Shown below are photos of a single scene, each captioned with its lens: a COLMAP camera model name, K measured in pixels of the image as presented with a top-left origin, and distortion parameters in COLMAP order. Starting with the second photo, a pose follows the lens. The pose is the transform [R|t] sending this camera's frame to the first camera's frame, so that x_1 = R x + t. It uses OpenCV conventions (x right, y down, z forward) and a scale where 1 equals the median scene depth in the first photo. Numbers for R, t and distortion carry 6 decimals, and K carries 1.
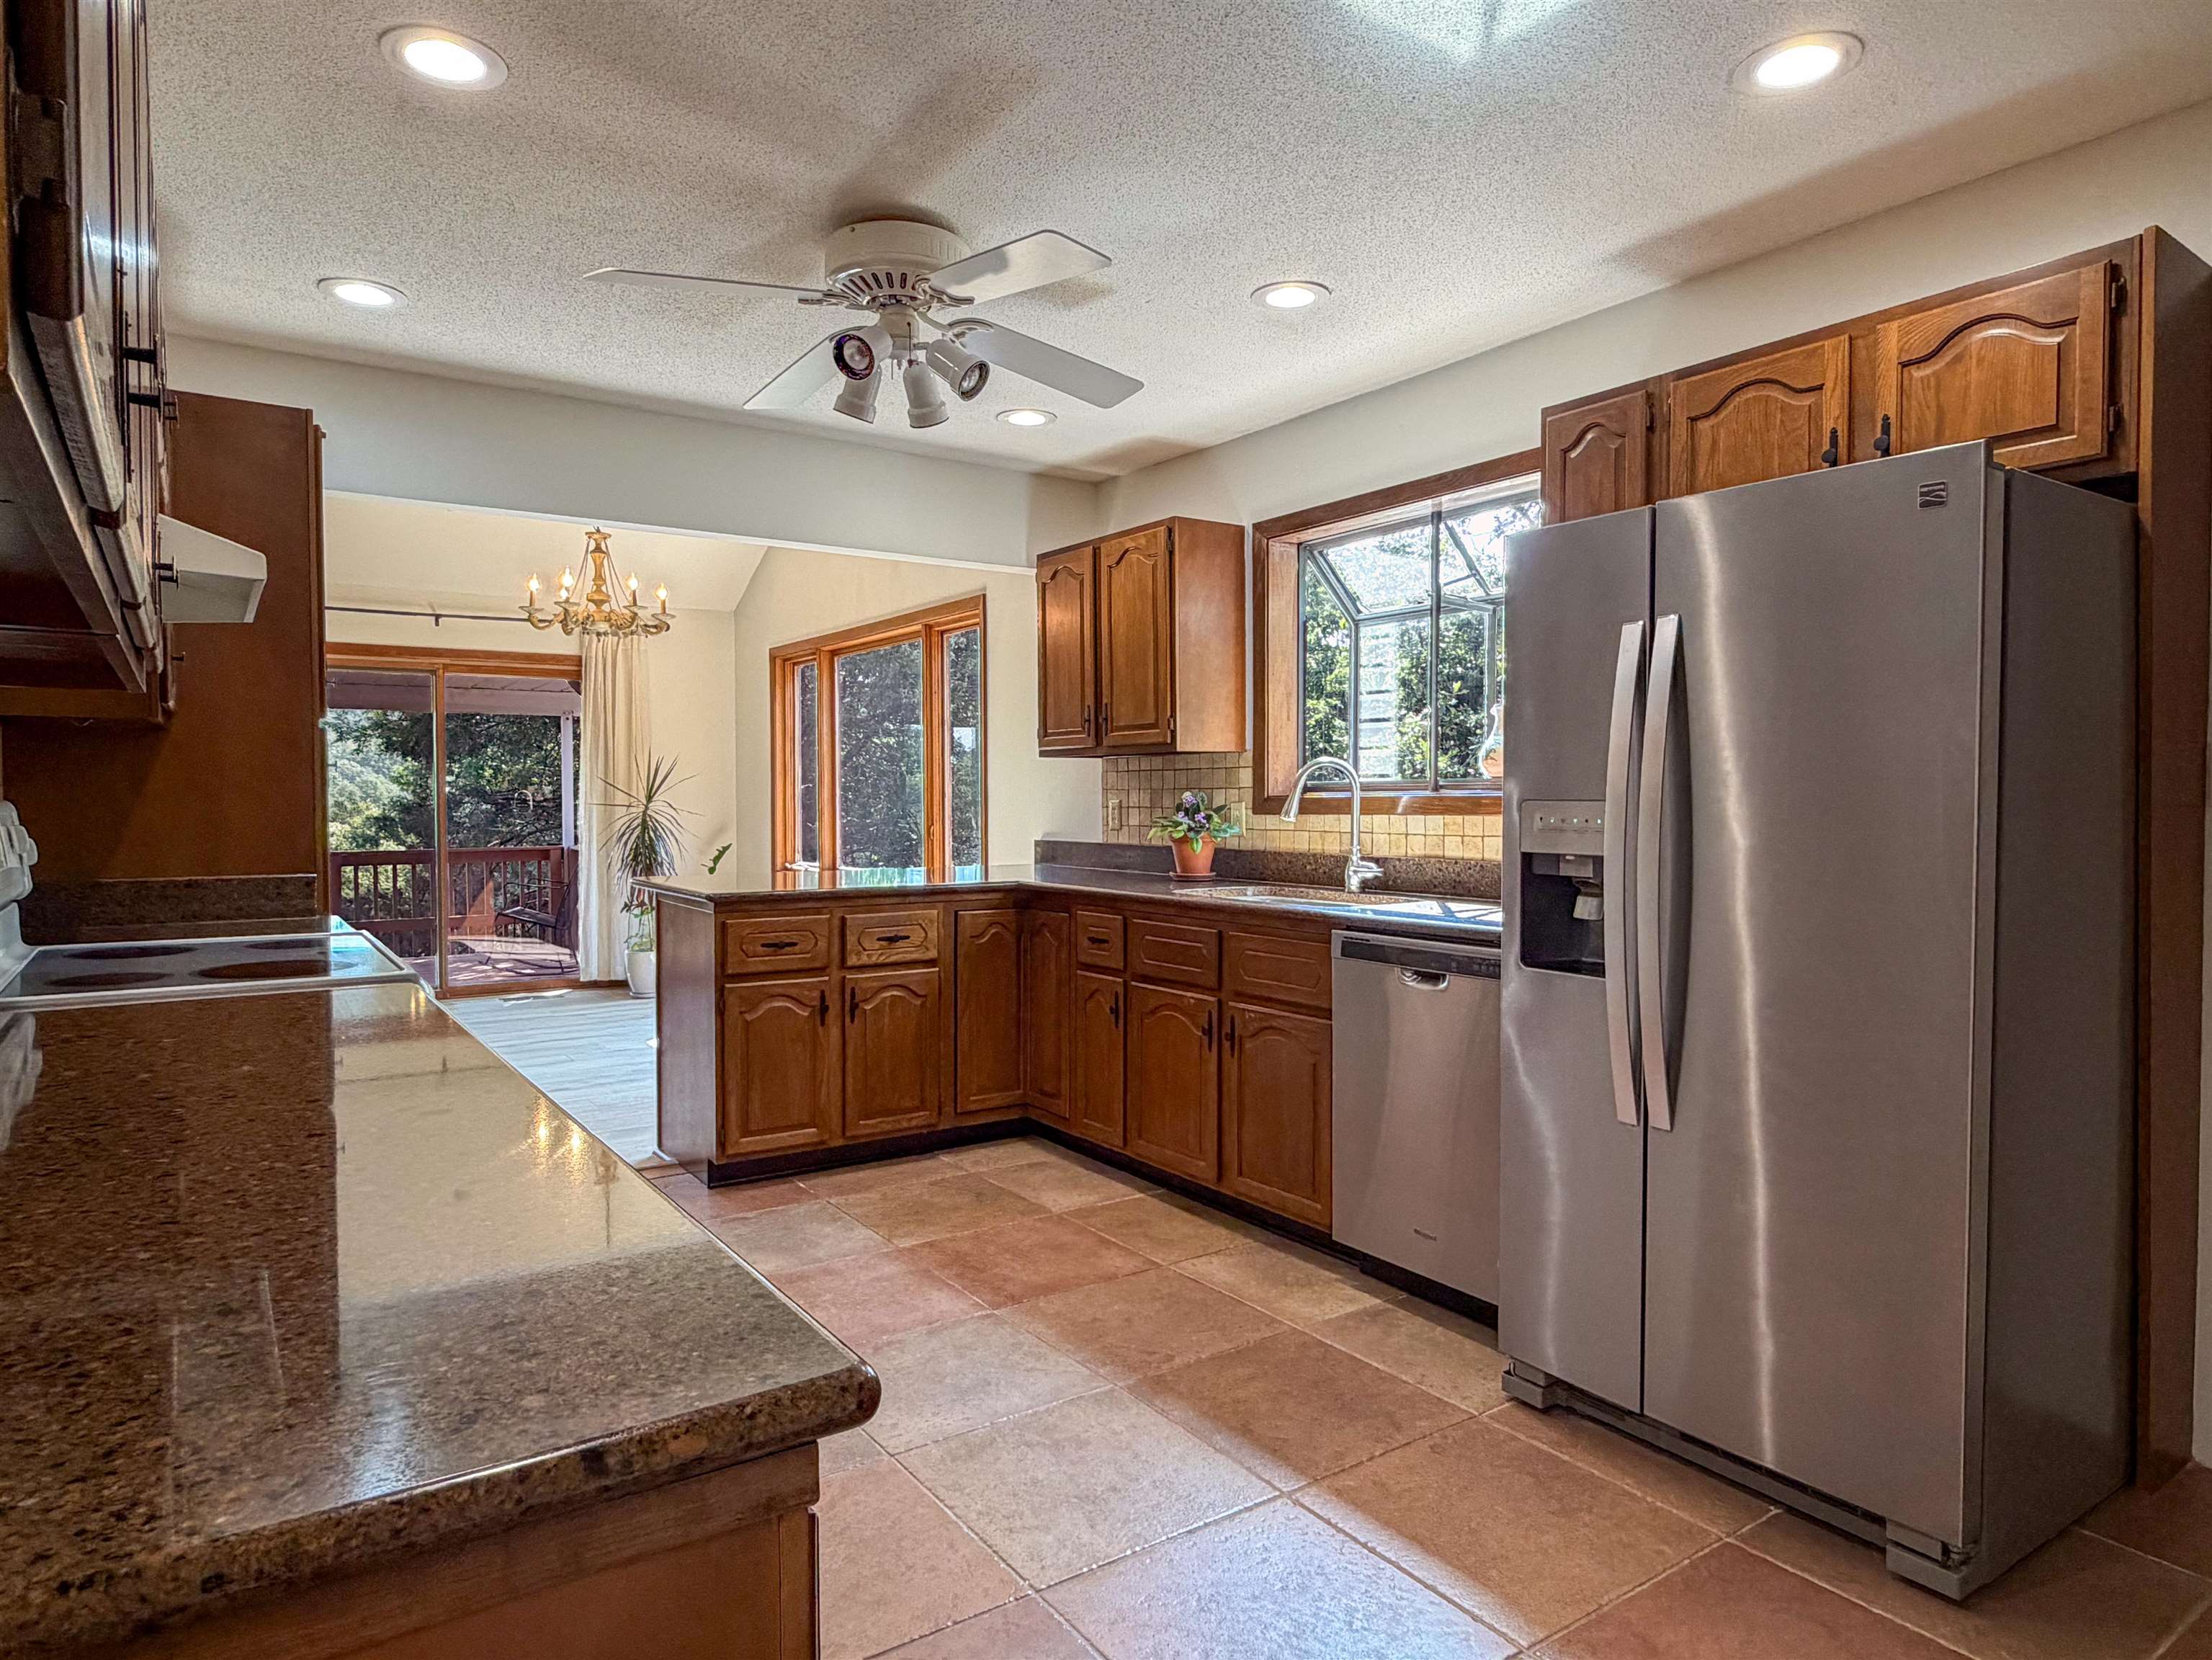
lens RADIAL K [[1310.3, 0, 1093.5], [0, 1310.3, 830.4], [0, 0, 1]] dist [0.003619, -0.003561]
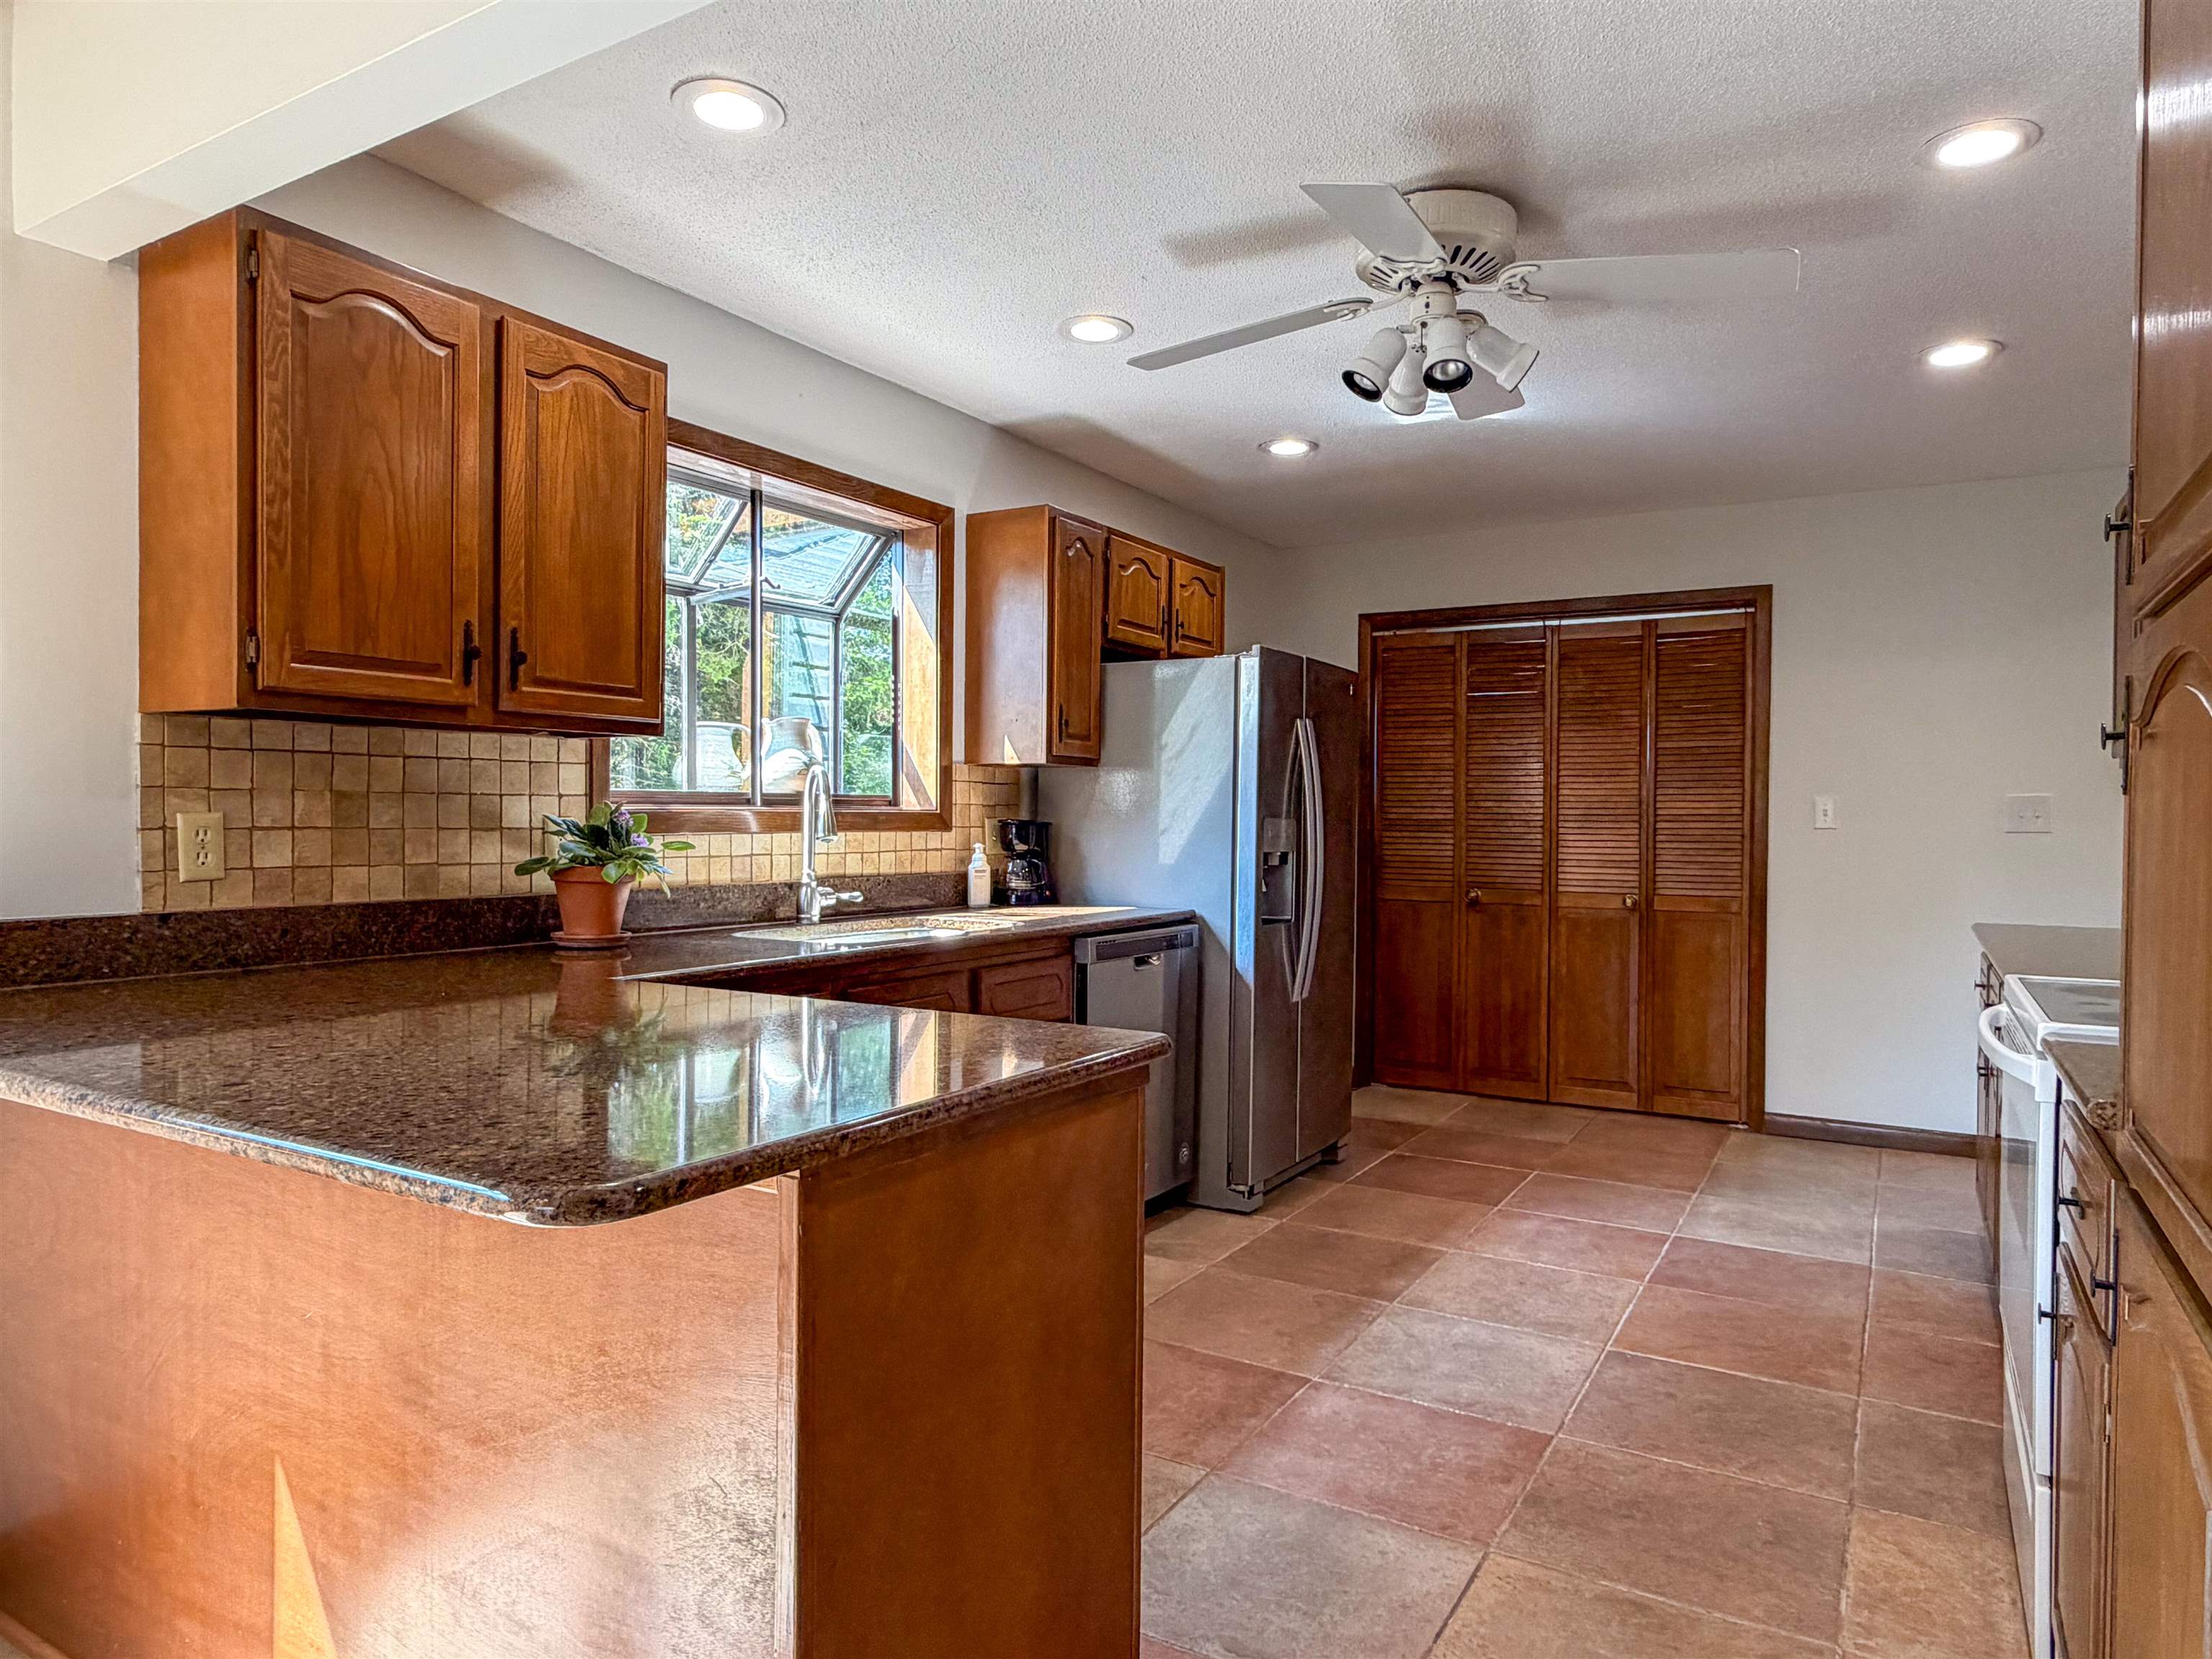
lens RADIAL K [[1357.3, 0, 1099.1], [0, 1357.3, 834.3], [0, 0, 1]] dist [0.001649, -0.002776]
pose [[-0.417546, -0.014604, 0.908538, -0.954780], [0.014068, 0.999647, 0.022534, -0.040035], [-0.908547, 0.022190, -0.417193, 1.677403]]
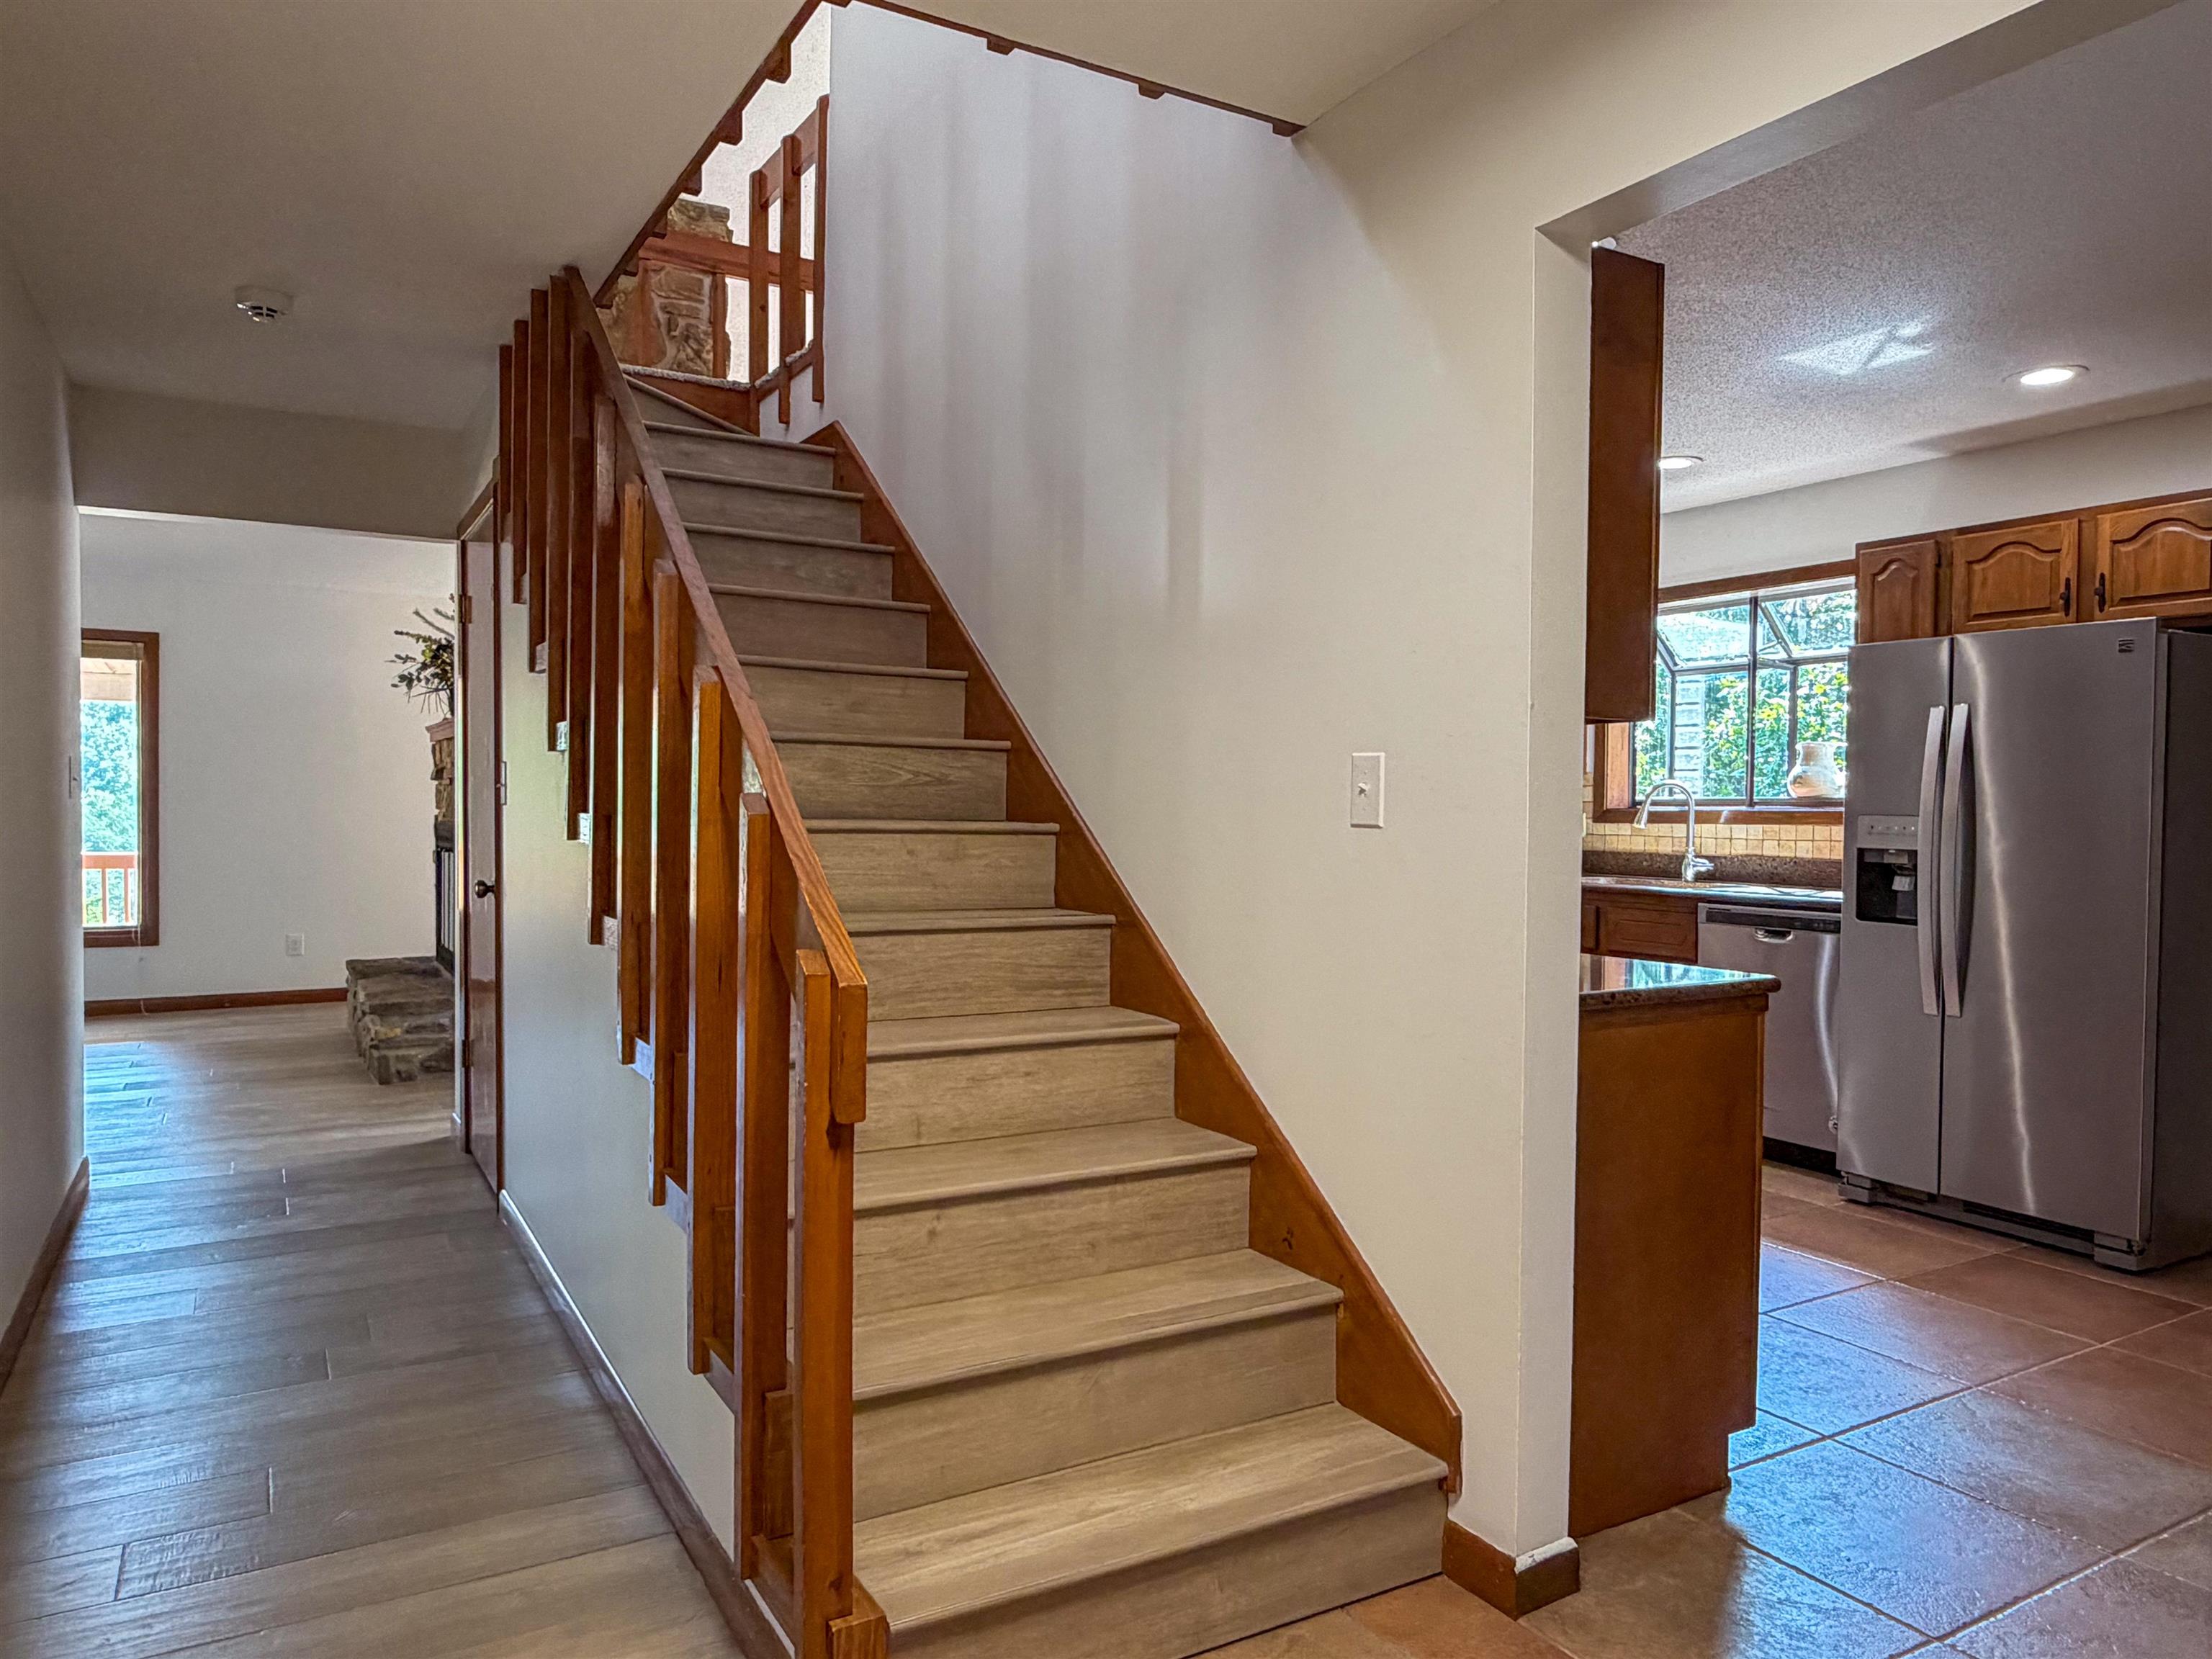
lens RADIAL K [[1447.3, 0, 1107.7], [0, 1447.3, 831.5], [0, 0, 1]] dist [0.005920, 0.001651]
pose [[0.997464, 0.010278, -0.070432, -0.405239], [-0.010631, 0.999933, -0.004638, 0.012832], [0.070380, 0.005375, 0.997506, -0.722202]]
